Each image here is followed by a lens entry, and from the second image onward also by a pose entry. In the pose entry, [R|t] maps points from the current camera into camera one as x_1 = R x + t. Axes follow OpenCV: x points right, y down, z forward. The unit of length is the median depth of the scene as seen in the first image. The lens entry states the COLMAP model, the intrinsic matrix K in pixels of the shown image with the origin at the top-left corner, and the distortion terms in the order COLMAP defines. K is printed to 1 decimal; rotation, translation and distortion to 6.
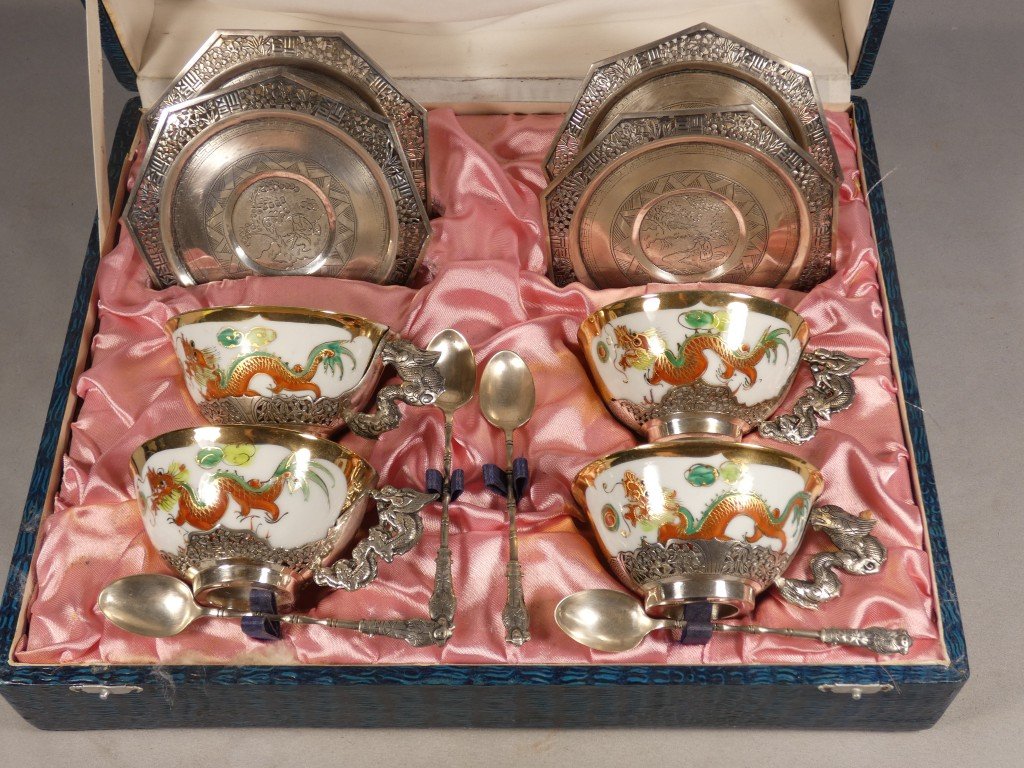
lens RADIAL K [[1311.8, 0, 512.0], [0, 1311.8, 384.0], [0, 0, 1]] dist [0.039914, -0.141692]
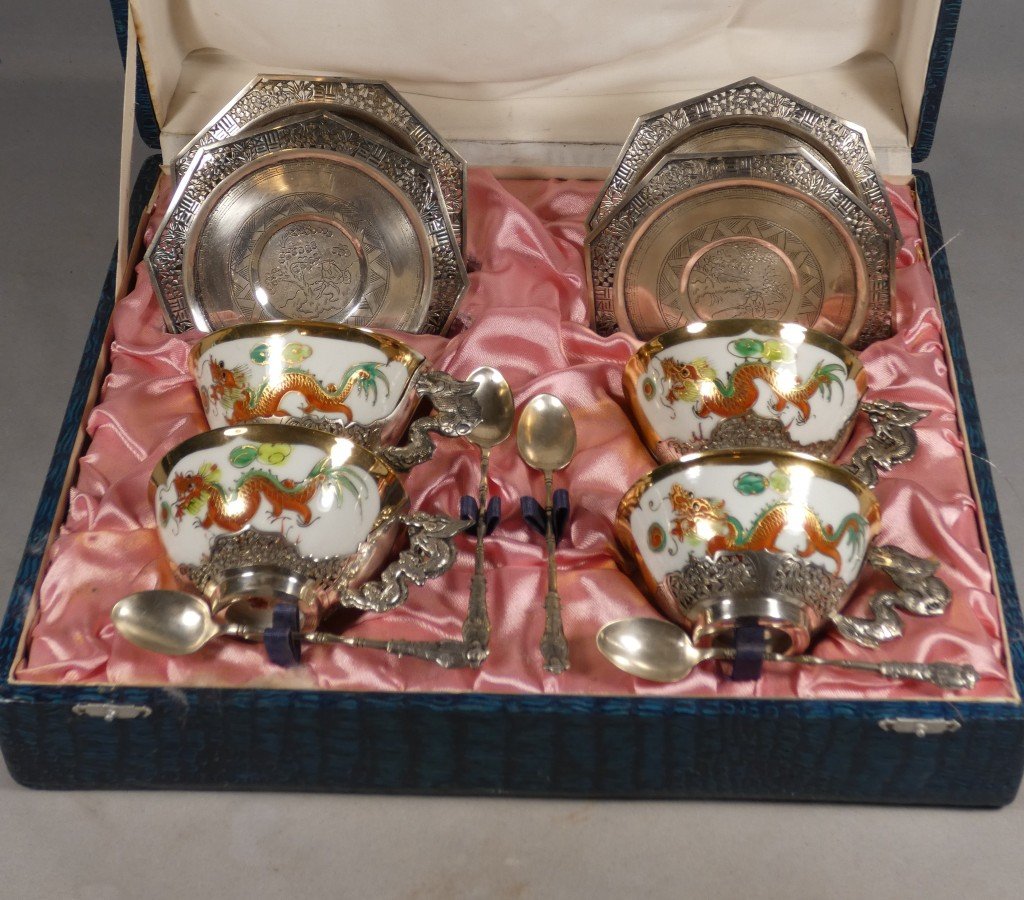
lens RADIAL K [[1832.4, 0, 509.6], [0, 1832.4, 238.1], [0, 0, 1]] dist [0.061033, -0.367486]
pose [[0.999668, 0.024180, -0.008938, -0.022684], [-0.025703, 0.961411, -0.273912, 0.239434], [0.001970, 0.274050, 0.961713, -0.311243]]
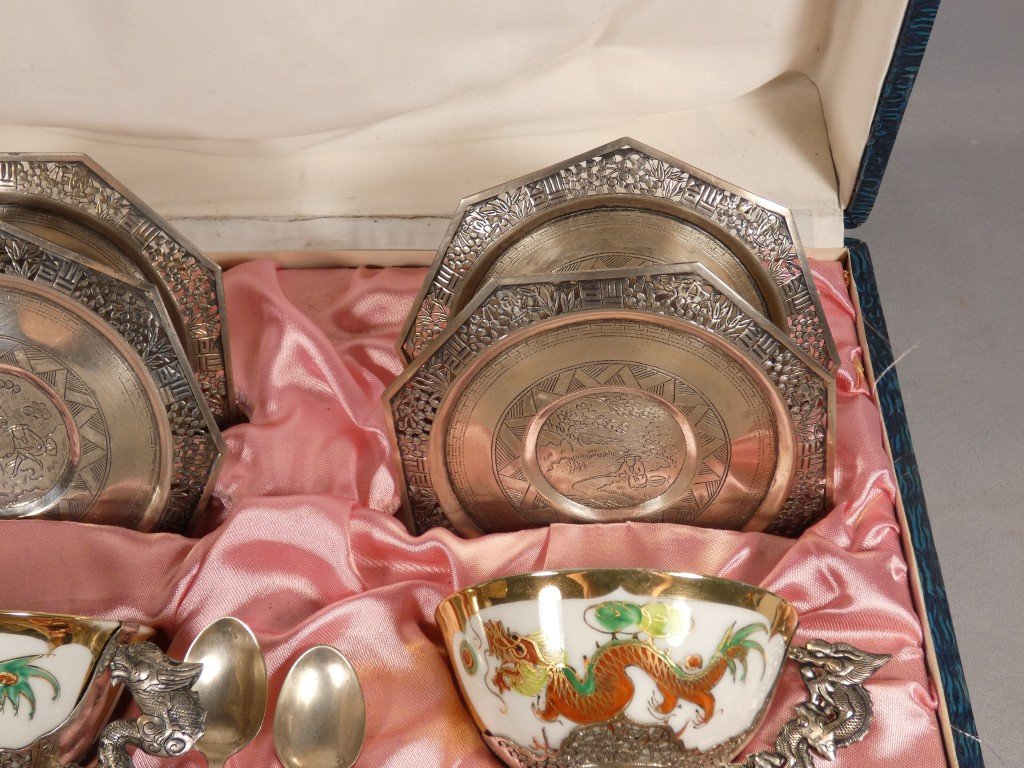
lens RADIAL K [[1311.8, 0, 512.0], [0, 1311.8, 384.0], [0, 0, 1]] dist [0.039914, -0.141692]
pose [[0.999807, -0.008753, 0.017589, 0.080993], [0.010148, 0.996675, -0.080840, -0.104356], [-0.016823, 0.081003, 0.996572, 0.373188]]
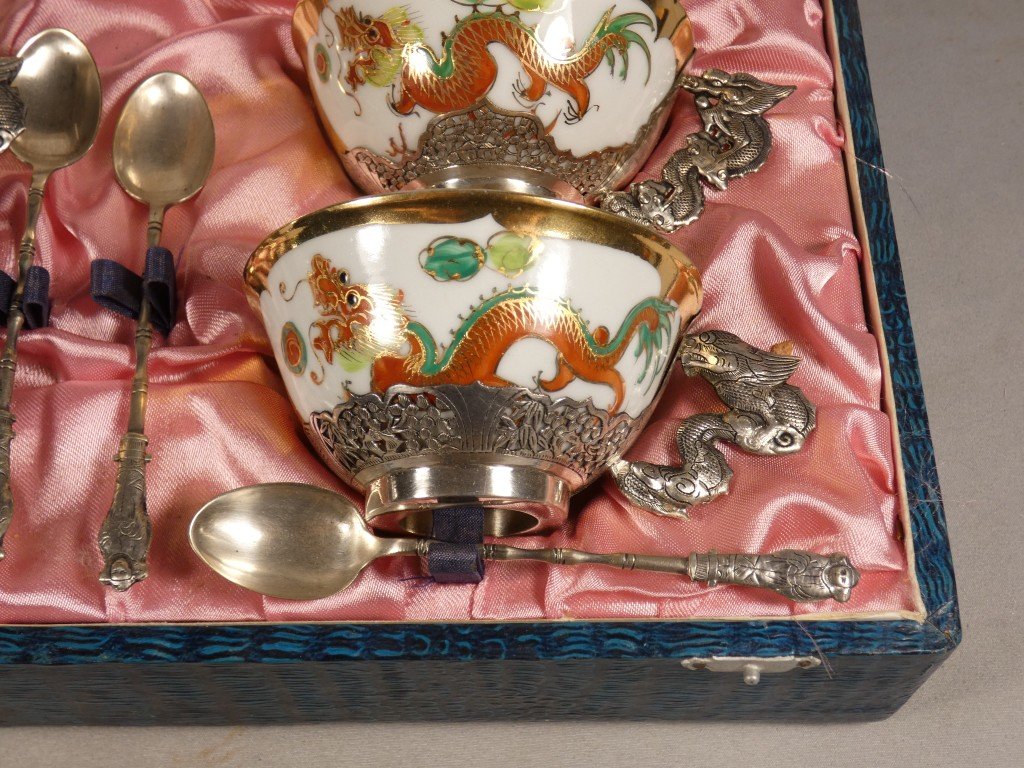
lens RADIAL K [[1311.8, 0, 512.0], [0, 1311.8, 384.0], [0, 0, 1]] dist [0.039914, -0.141692]
pose [[0.999656, -0.001602, 0.026181, 0.136598], [-0.000411, 0.997054, 0.076704, 0.069651], [-0.026227, -0.076688, 0.996710, 0.434381]]
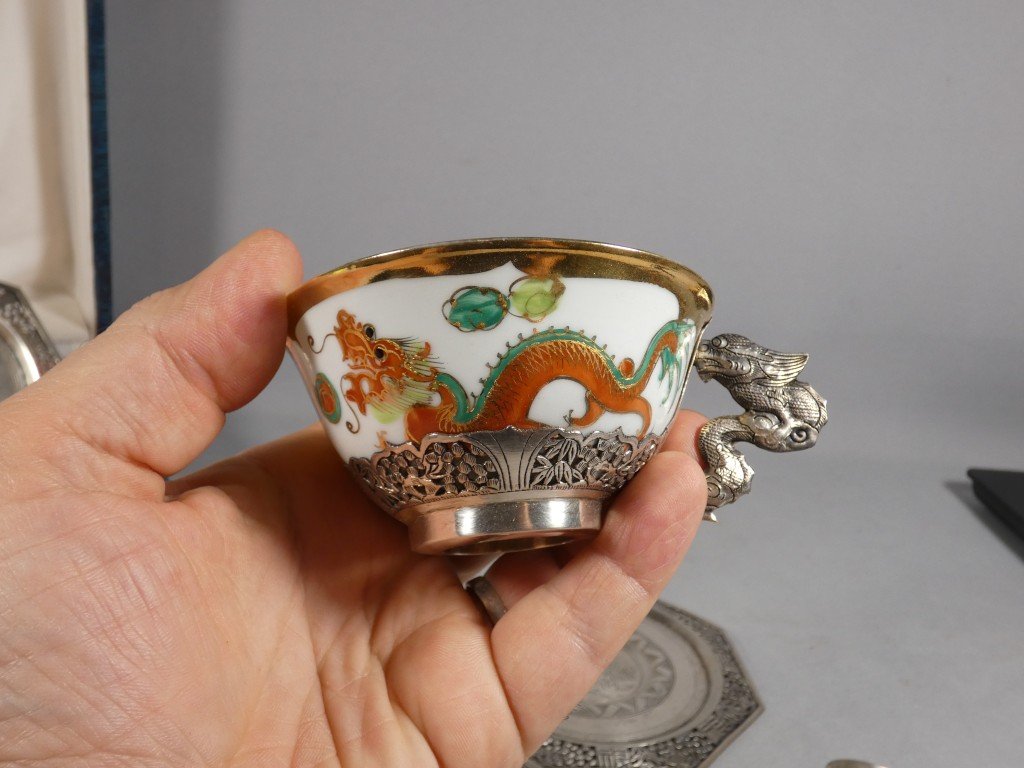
lens RADIAL K [[1040.3, 0, 512.0], [0, 1040.3, 384.0], [0, 0, 1]] dist [0.003226, -0.032216]
pose [[0.996104, -0.084525, 0.025158, 0.129224], [0.079306, 0.983317, 0.163702, 0.029408], [-0.038575, -0.161069, 0.986189, 0.528535]]
